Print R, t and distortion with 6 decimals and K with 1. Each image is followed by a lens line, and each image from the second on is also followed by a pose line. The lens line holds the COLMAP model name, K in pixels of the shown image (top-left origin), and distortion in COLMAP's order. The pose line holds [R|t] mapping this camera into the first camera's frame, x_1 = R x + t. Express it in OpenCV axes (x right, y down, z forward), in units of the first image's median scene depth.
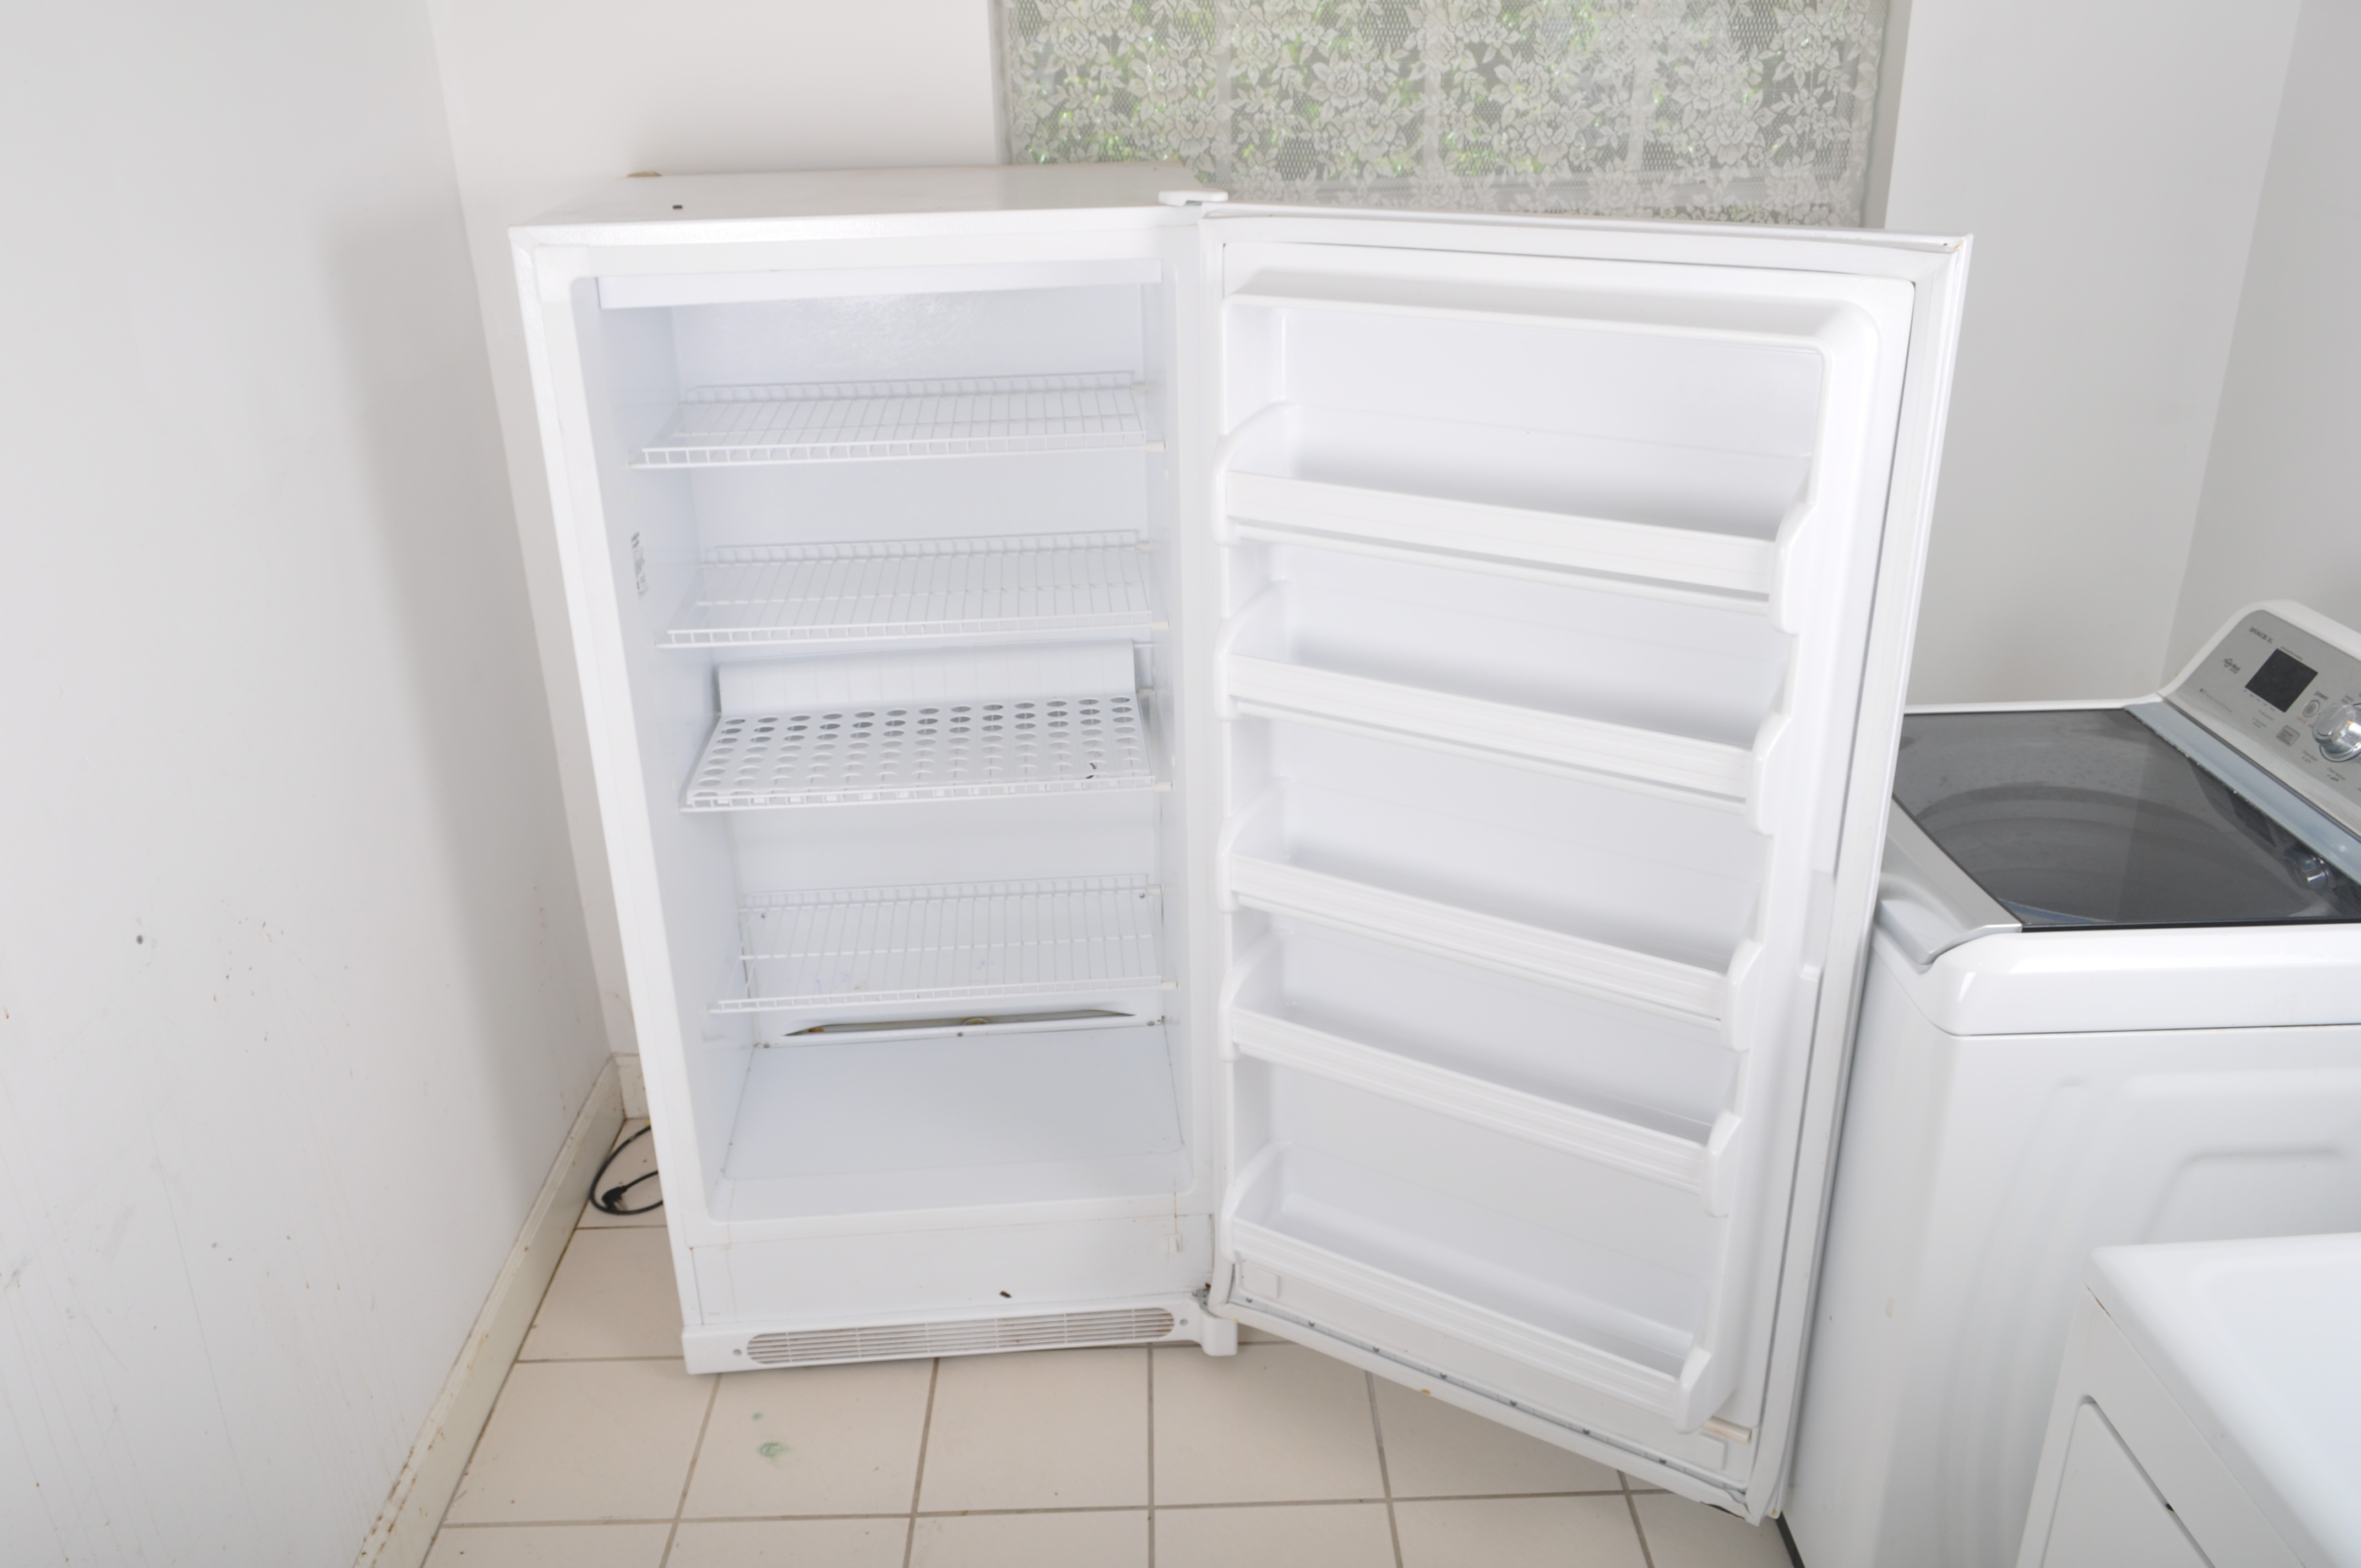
lens RADIAL K [[1804.1, 0, 1180.8], [0, 1804.1, 791.2], [0, 0, 1]] dist [-0.018271, -0.000398]
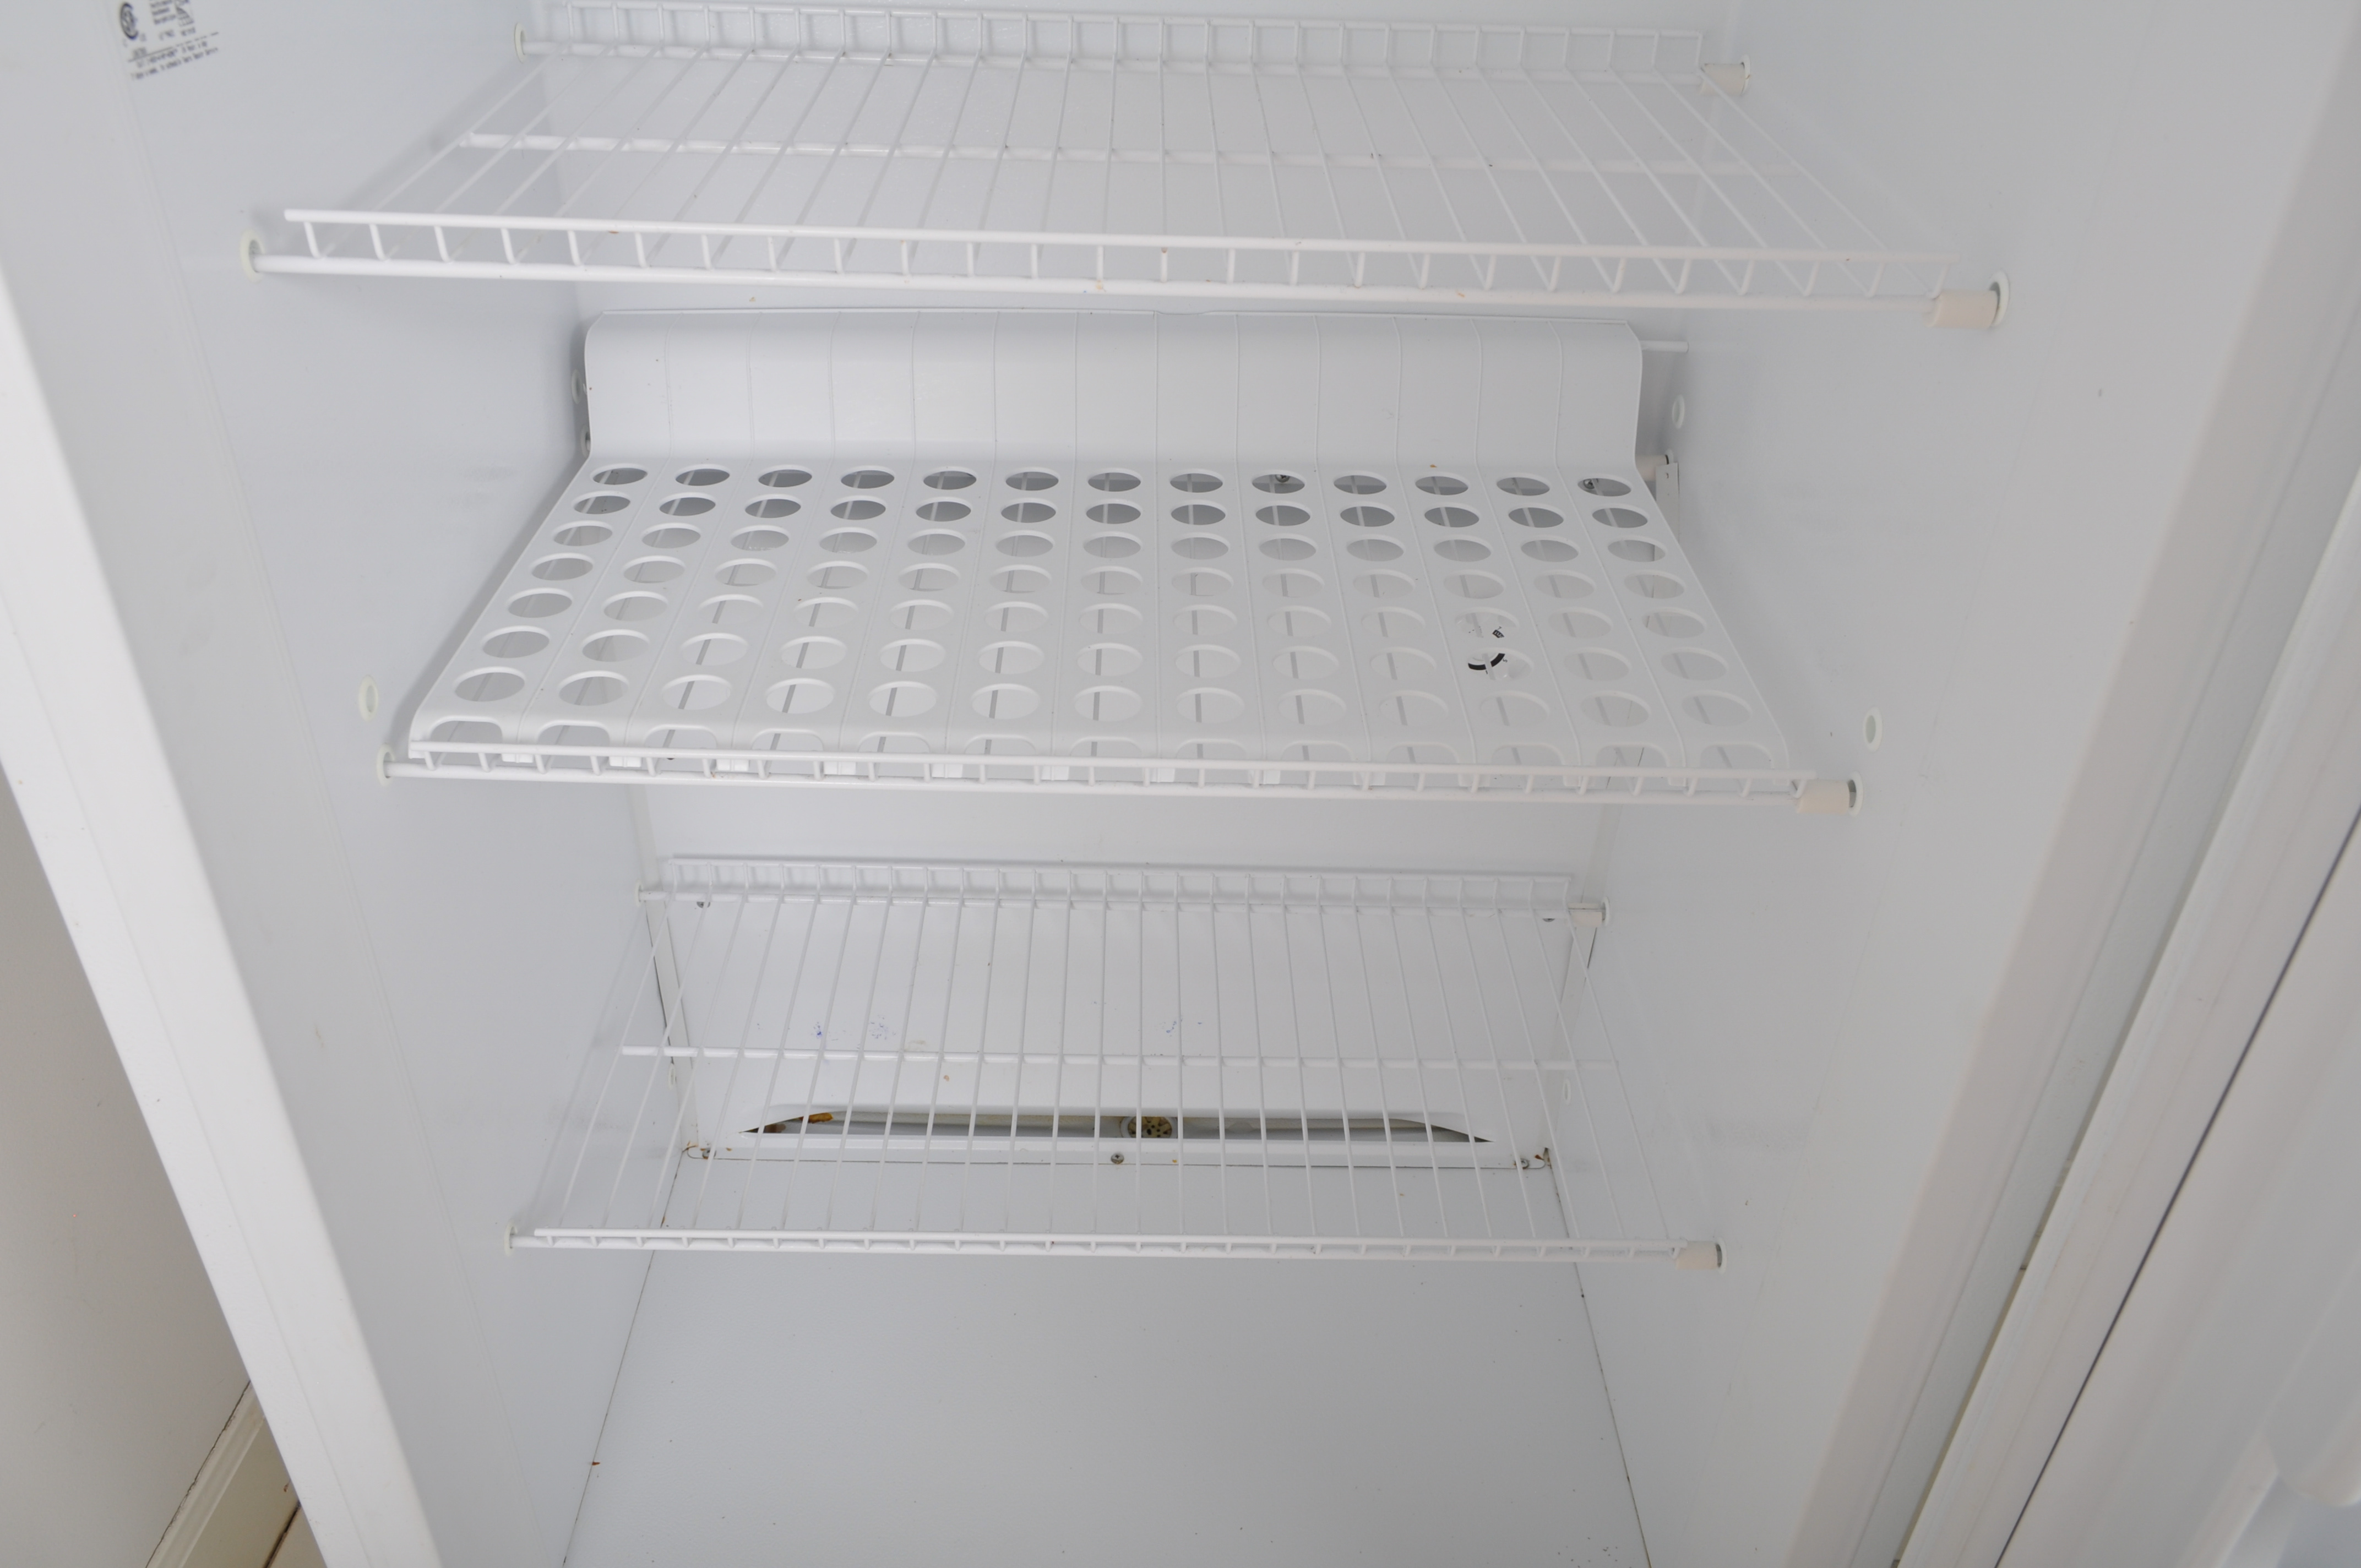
lens RADIAL K [[1804.1, 0, 1174.7], [0, 1804.1, 788.4], [0, 0, 1]] dist [-0.018271, -0.000398]
pose [[0.997118, 0.070093, -0.029025, -0.108955], [-0.063754, 0.981560, 0.180207, -0.050000], [0.041121, -0.177837, 0.983200, 0.602293]]
